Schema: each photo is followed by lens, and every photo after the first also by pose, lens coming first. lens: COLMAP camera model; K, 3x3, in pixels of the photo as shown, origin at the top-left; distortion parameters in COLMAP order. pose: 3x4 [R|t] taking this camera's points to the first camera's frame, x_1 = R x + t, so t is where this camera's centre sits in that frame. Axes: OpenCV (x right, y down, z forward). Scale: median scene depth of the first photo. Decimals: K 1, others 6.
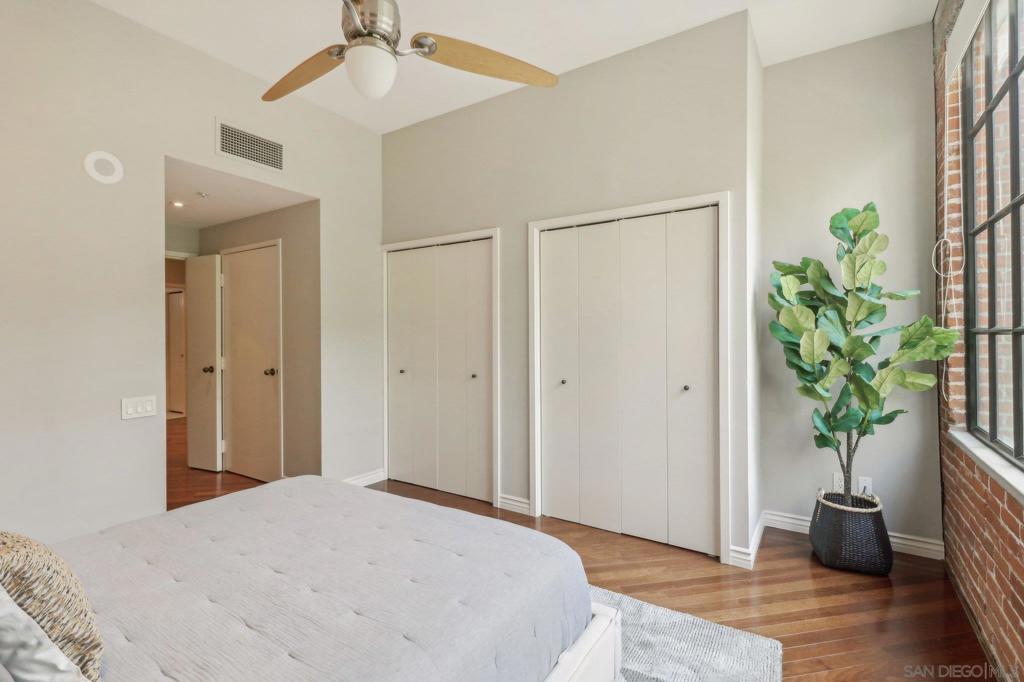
lens RADIAL K [[475.3, 0, 510.2], [0, 475.3, 335.8], [0, 0, 1]] dist [0.007856, -0.003604]
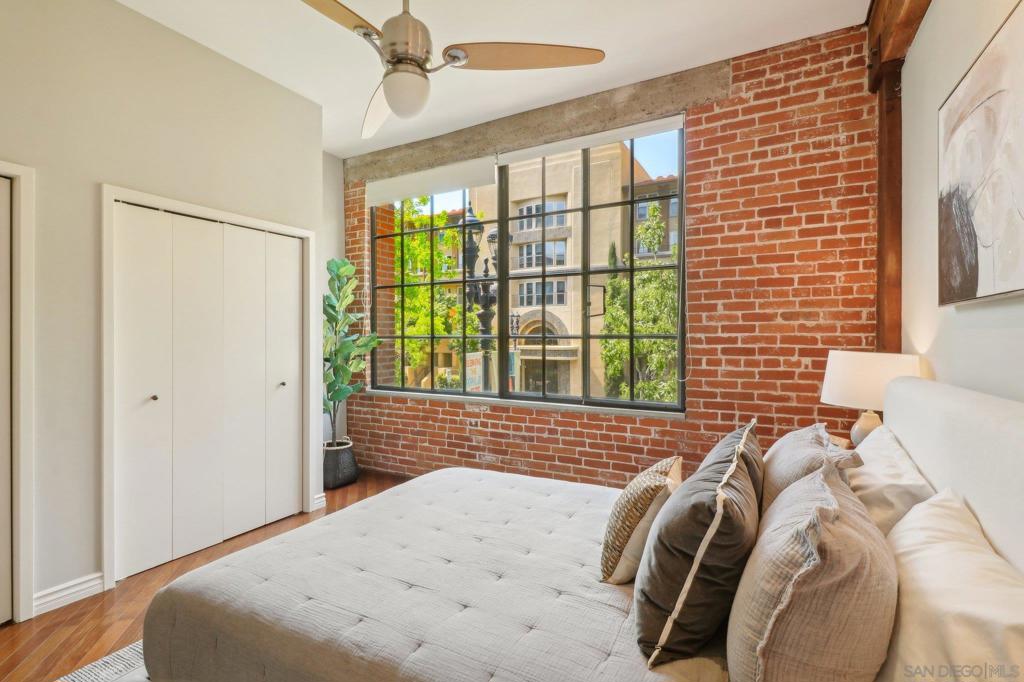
lens RADIAL K [[475.3, 0, 510.8], [0, 475.3, 338.9], [0, 0, 1]] dist [0.007856, -0.003604]
pose [[-0.092661, 0.005342, 0.995683, -0.813815], [0.018020, 0.999831, -0.003687, 0.012661], [-0.995535, 0.017600, -0.092742, 0.500744]]
